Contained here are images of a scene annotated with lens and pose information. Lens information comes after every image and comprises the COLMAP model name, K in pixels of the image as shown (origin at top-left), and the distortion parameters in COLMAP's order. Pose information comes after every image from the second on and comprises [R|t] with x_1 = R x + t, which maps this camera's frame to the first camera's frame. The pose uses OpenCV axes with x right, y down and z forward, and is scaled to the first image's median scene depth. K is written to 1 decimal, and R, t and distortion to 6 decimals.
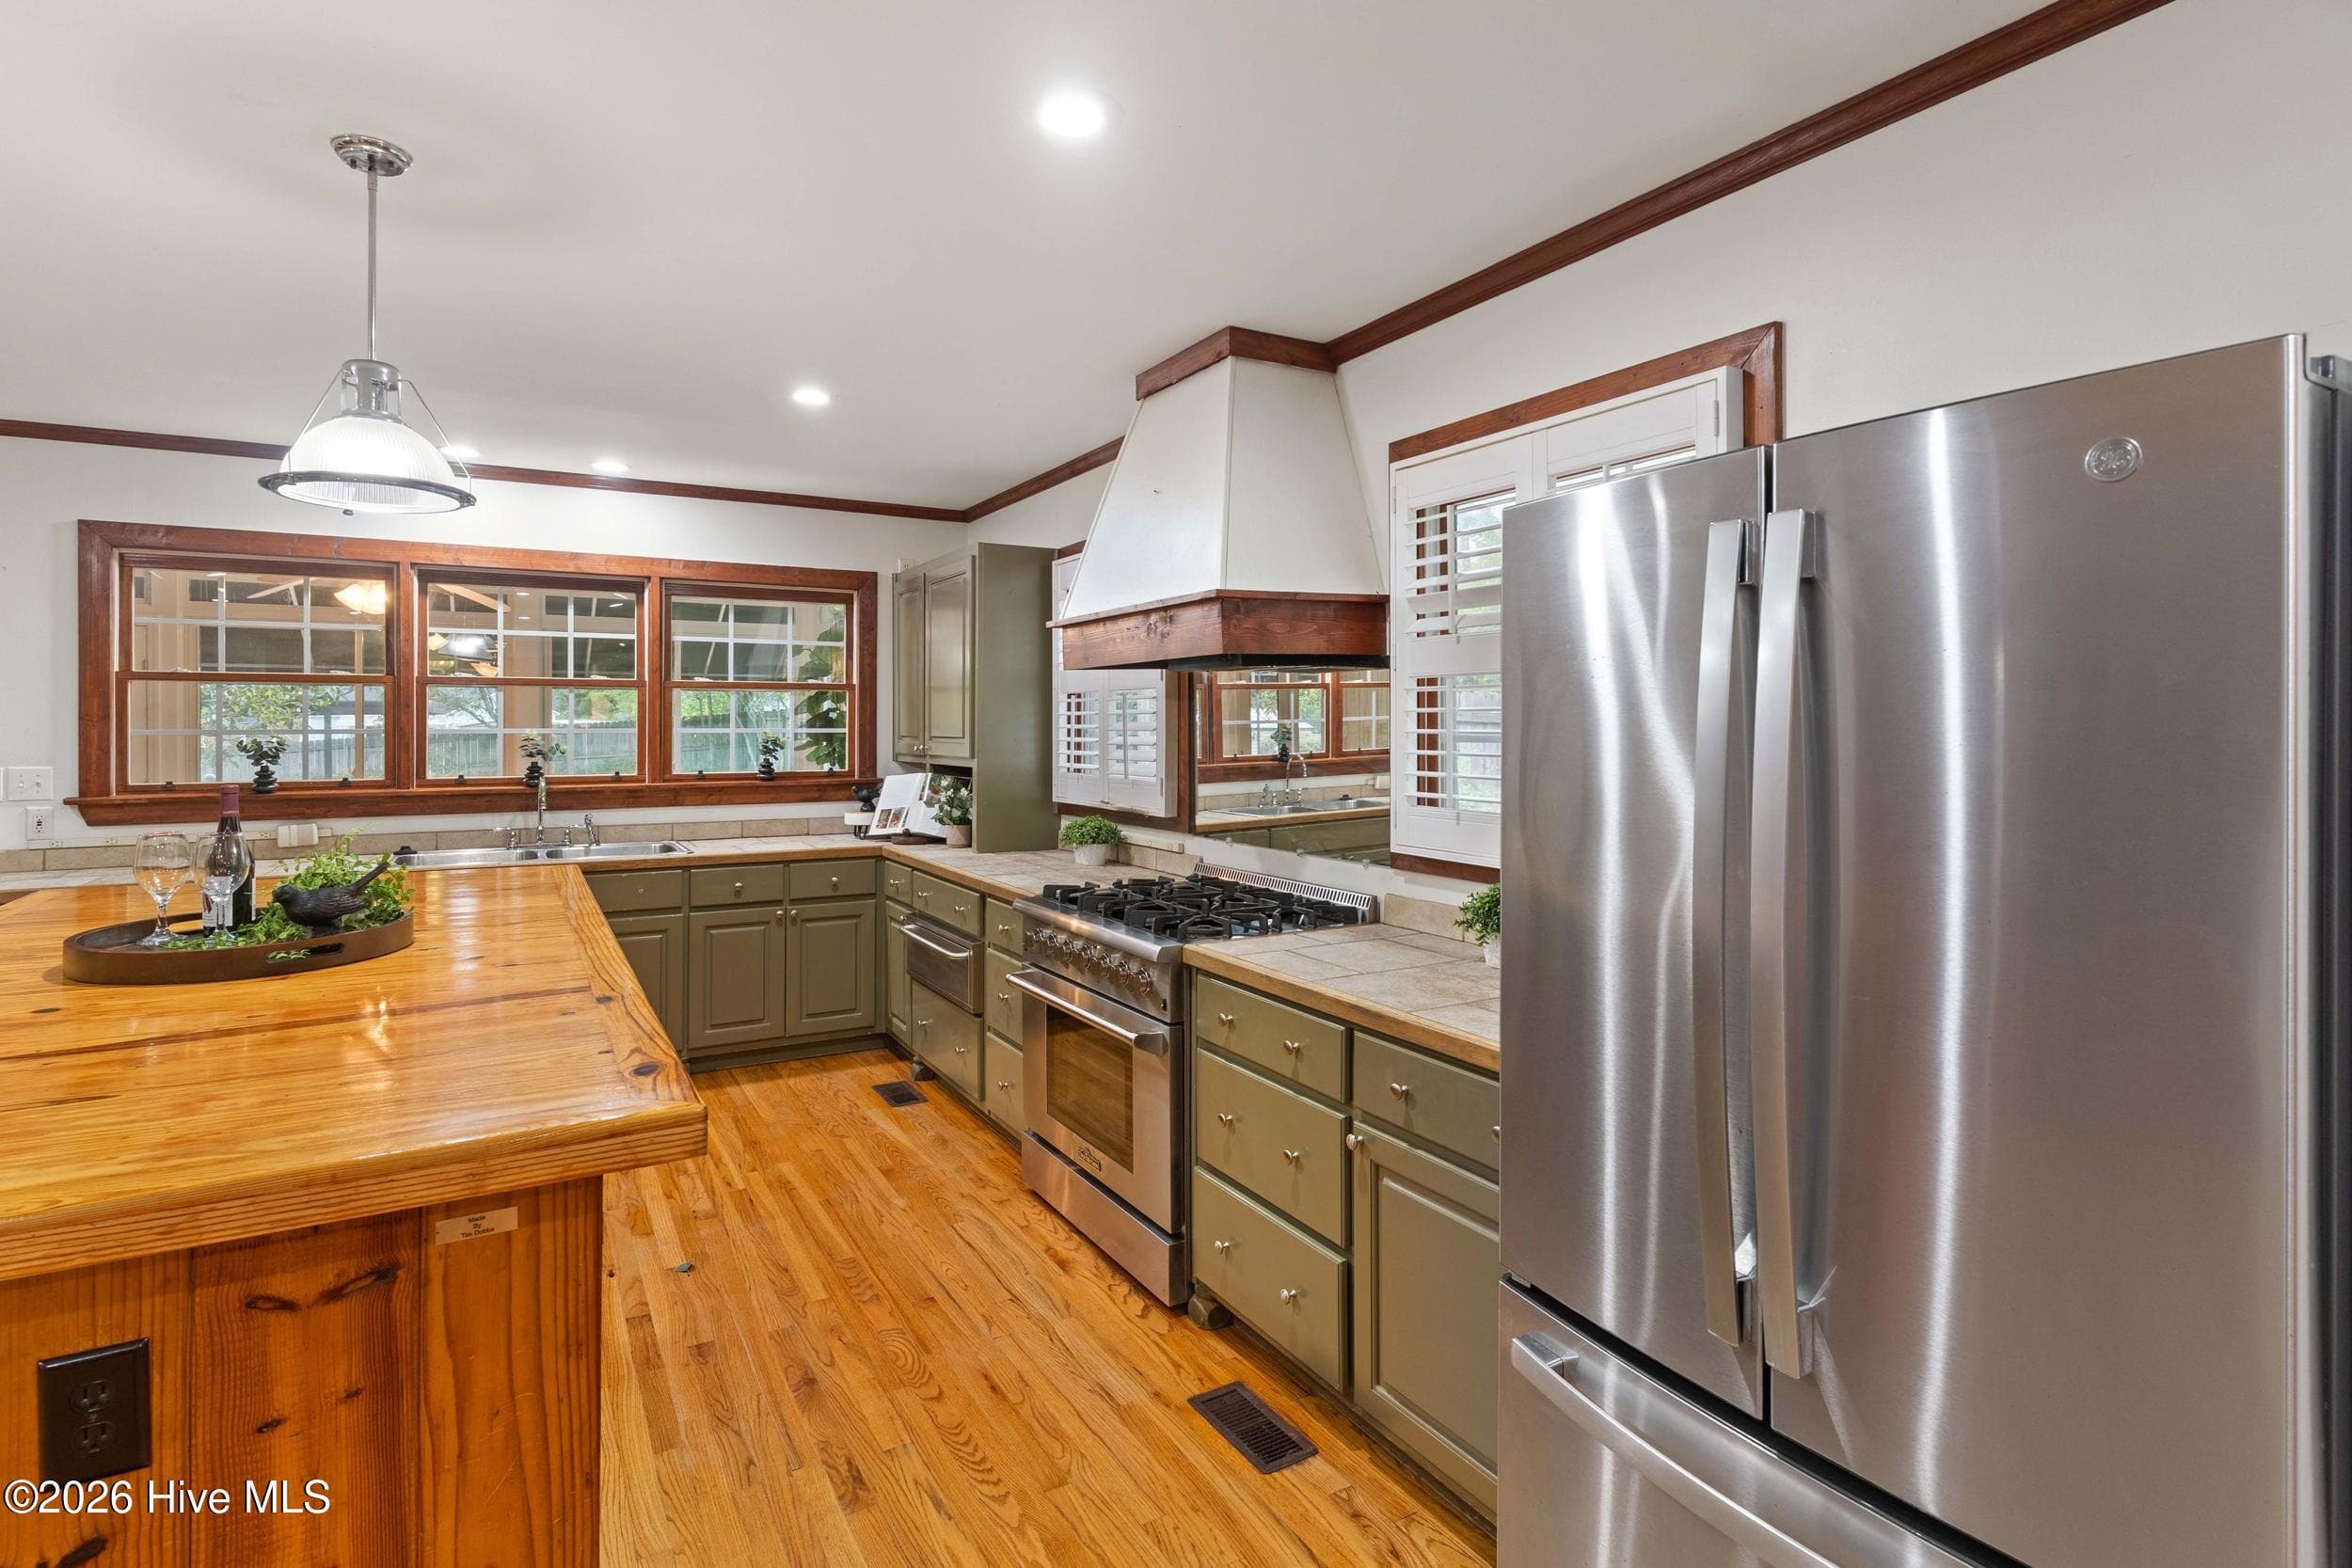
lens RADIAL K [[1140.8, 0, 1153.9], [0, 1140.8, 722.7], [0, 0, 1]] dist [0.004506, -0.001377]
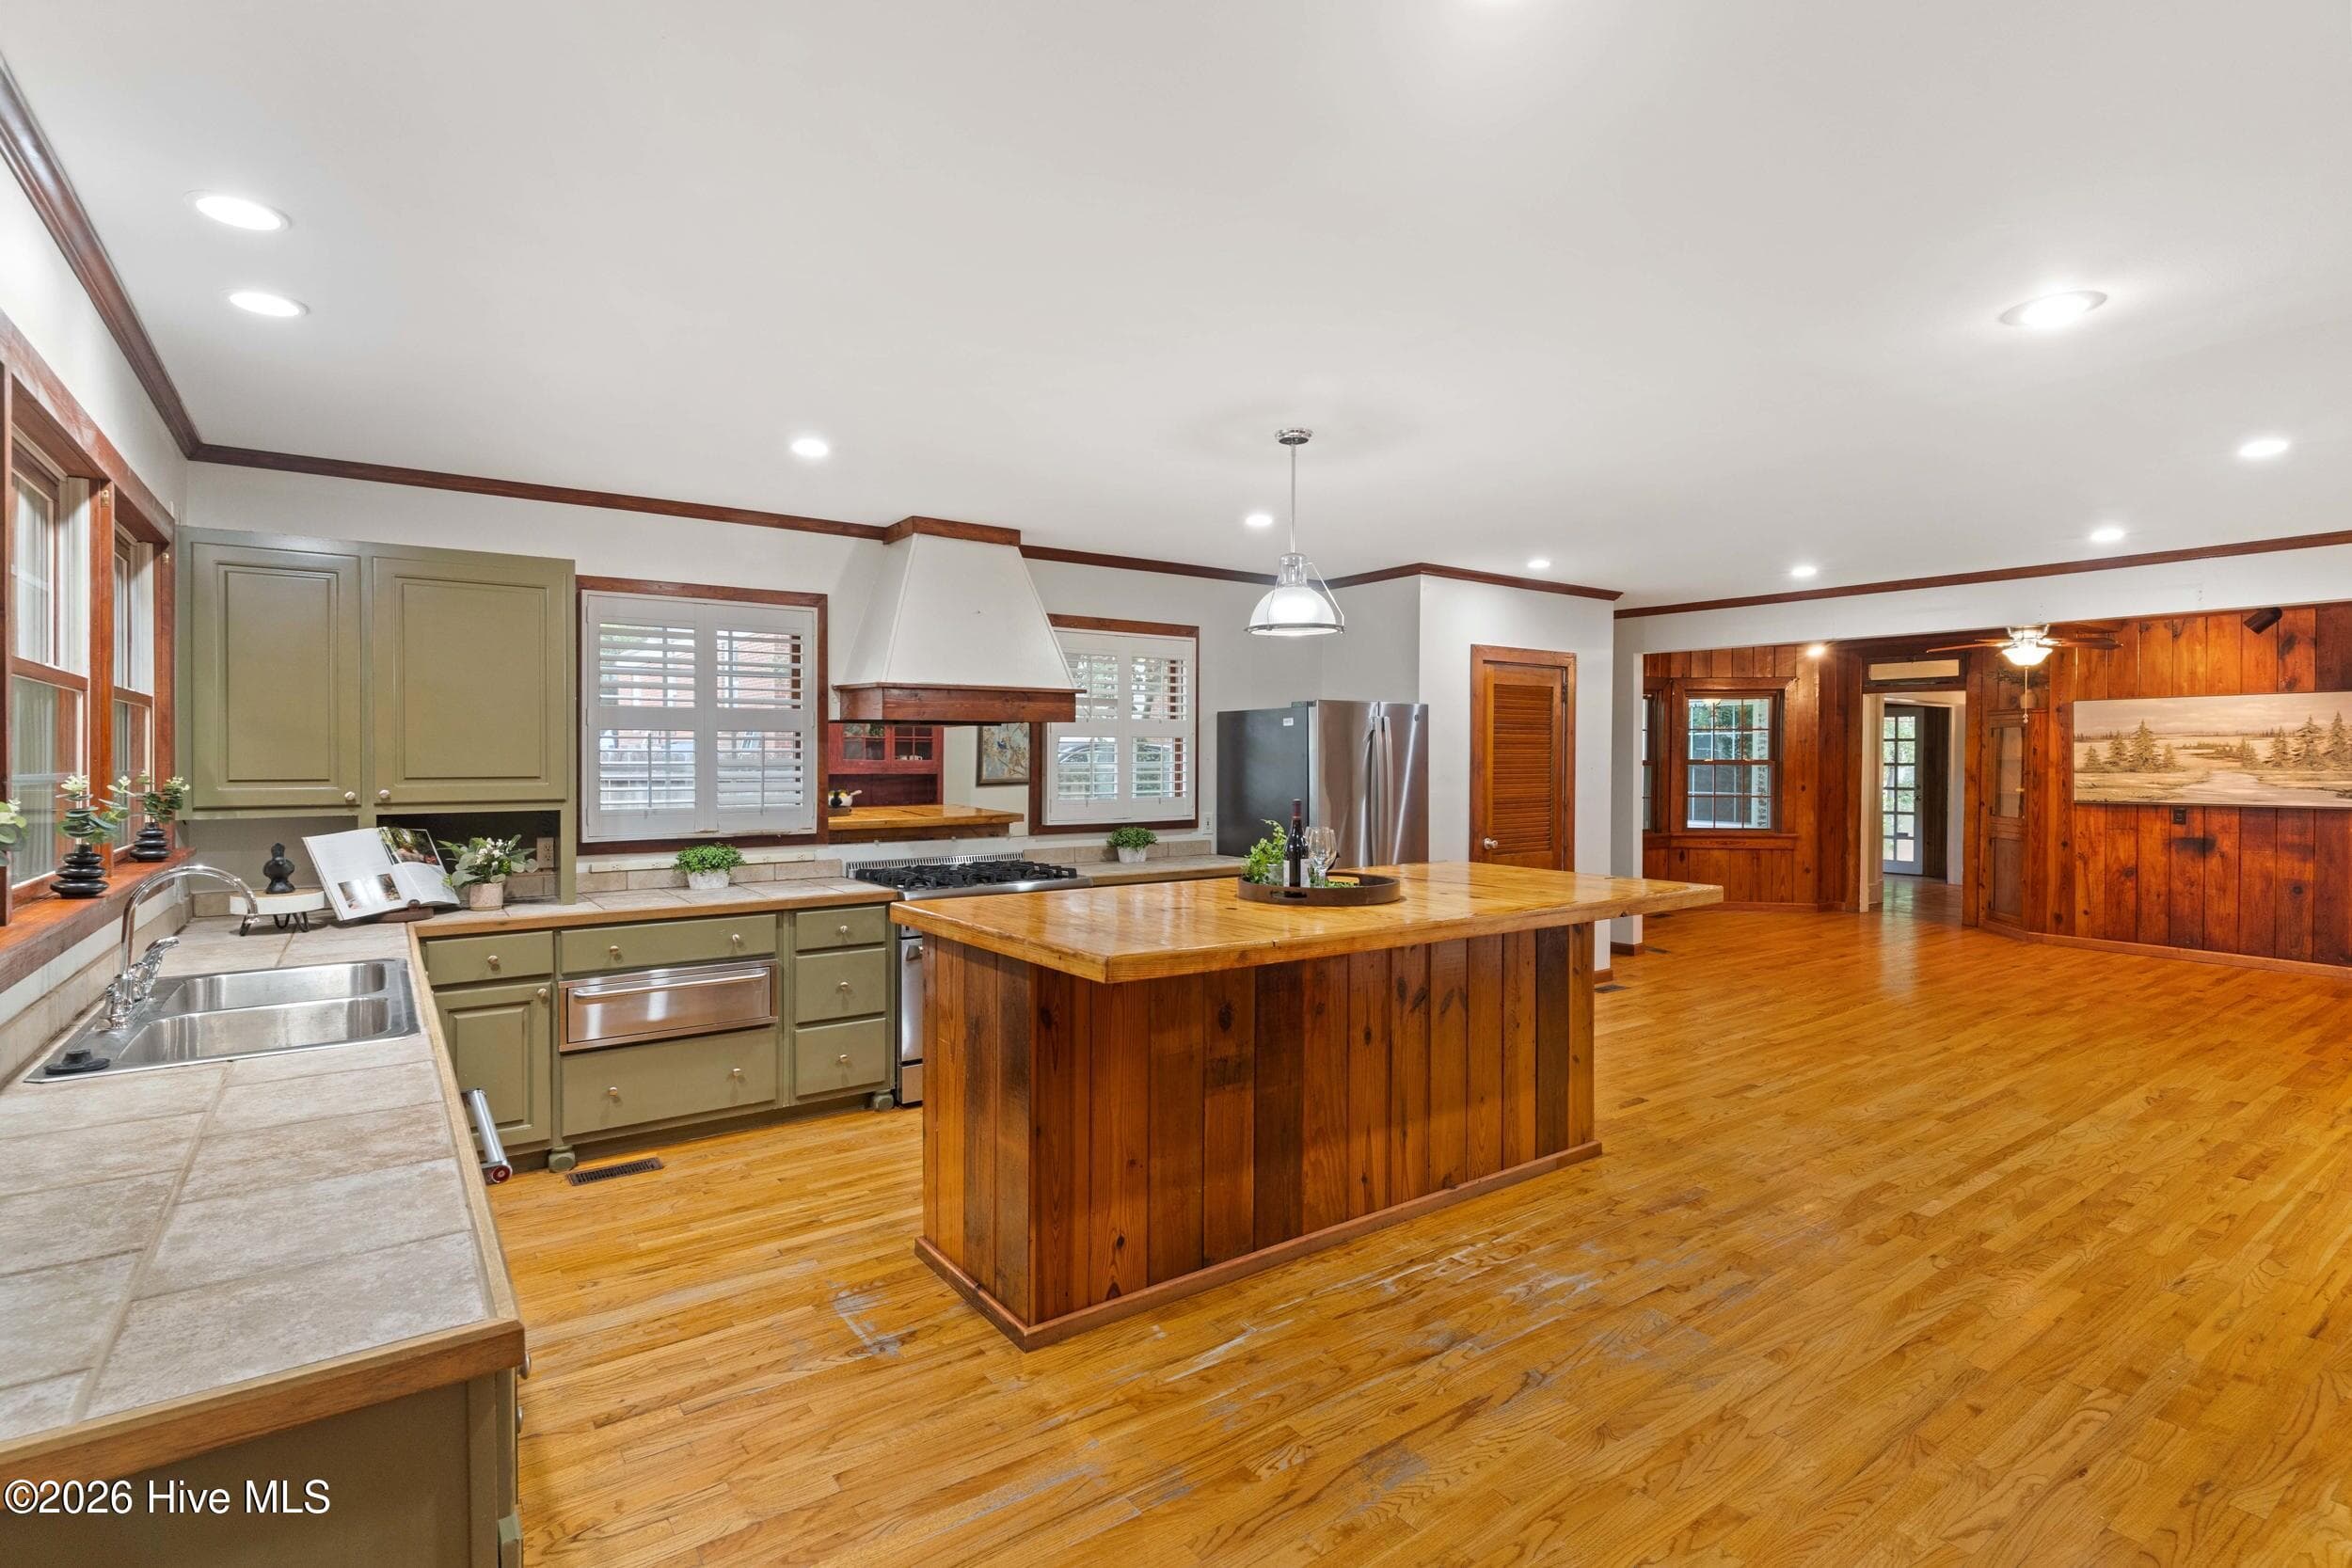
lens RADIAL K [[1140.8, 0, 1175.6], [0, 1140.8, 770.3], [0, 0, 1]] dist [0.004506, -0.001377]
pose [[-0.099721, -0.010365, 0.994961, -1.593279], [0.001495, 0.999943, 0.010566, -0.001085], [-0.995014, 0.002541, -0.099700, 0.891394]]
